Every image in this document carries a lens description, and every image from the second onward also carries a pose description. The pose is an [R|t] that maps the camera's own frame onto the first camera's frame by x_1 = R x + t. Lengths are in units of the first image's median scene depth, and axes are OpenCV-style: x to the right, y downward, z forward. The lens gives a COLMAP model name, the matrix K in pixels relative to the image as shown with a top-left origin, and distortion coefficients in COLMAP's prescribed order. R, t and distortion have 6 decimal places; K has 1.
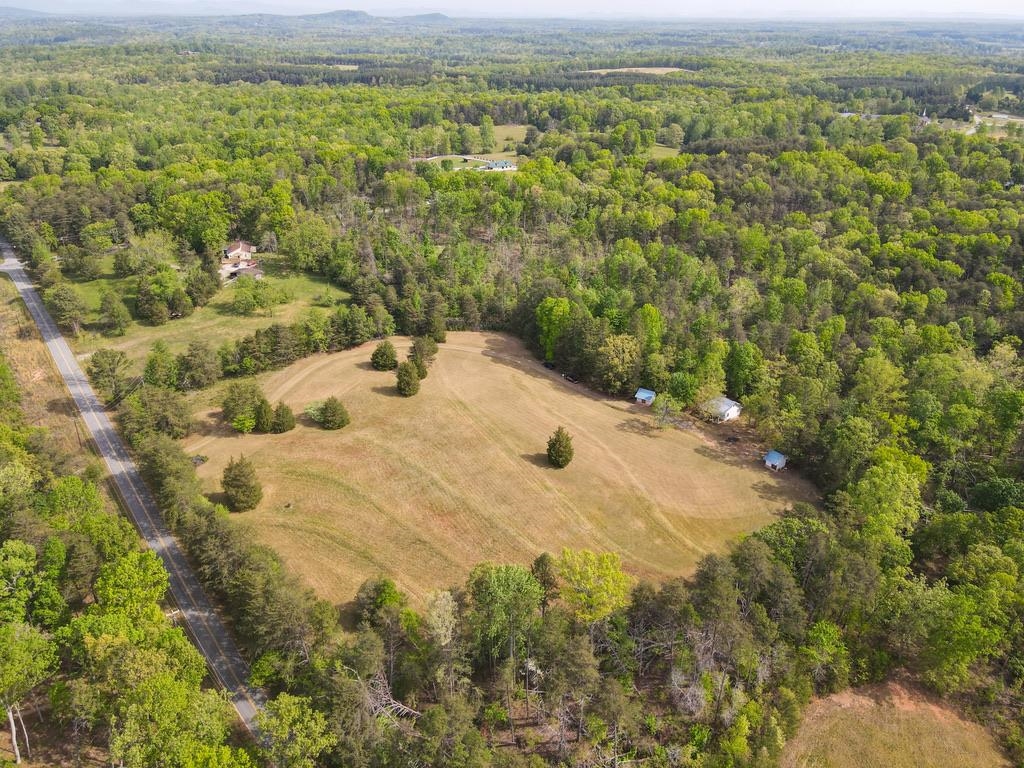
lens RADIAL K [[740.8, 0, 512.0], [0, 740.8, 384.0], [0, 0, 1]] dist [-0.006994, 0.029361]
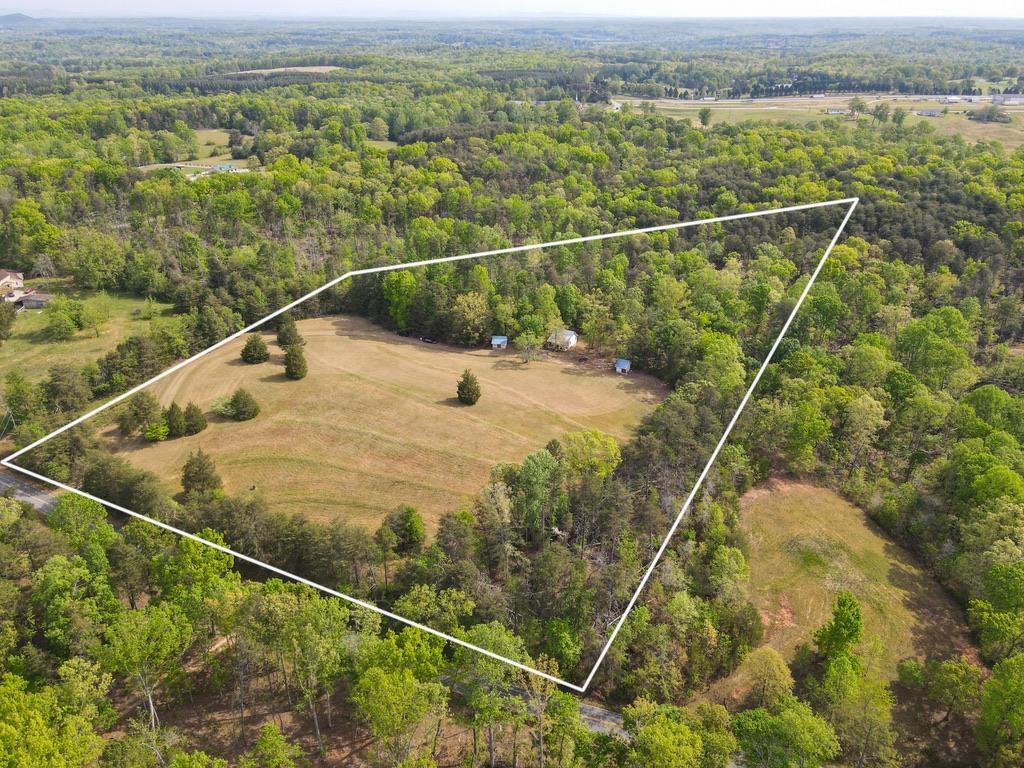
lens RADIAL K [[740.8, 0, 512.0], [0, 740.8, 384.0], [0, 0, 1]] dist [-0.006994, 0.029361]
pose [[0.902620, -0.196203, 0.383121, -0.221854], [0.195680, 0.979820, 0.040769, 0.032246], [-0.383389, 0.038170, 0.922798, -0.067389]]
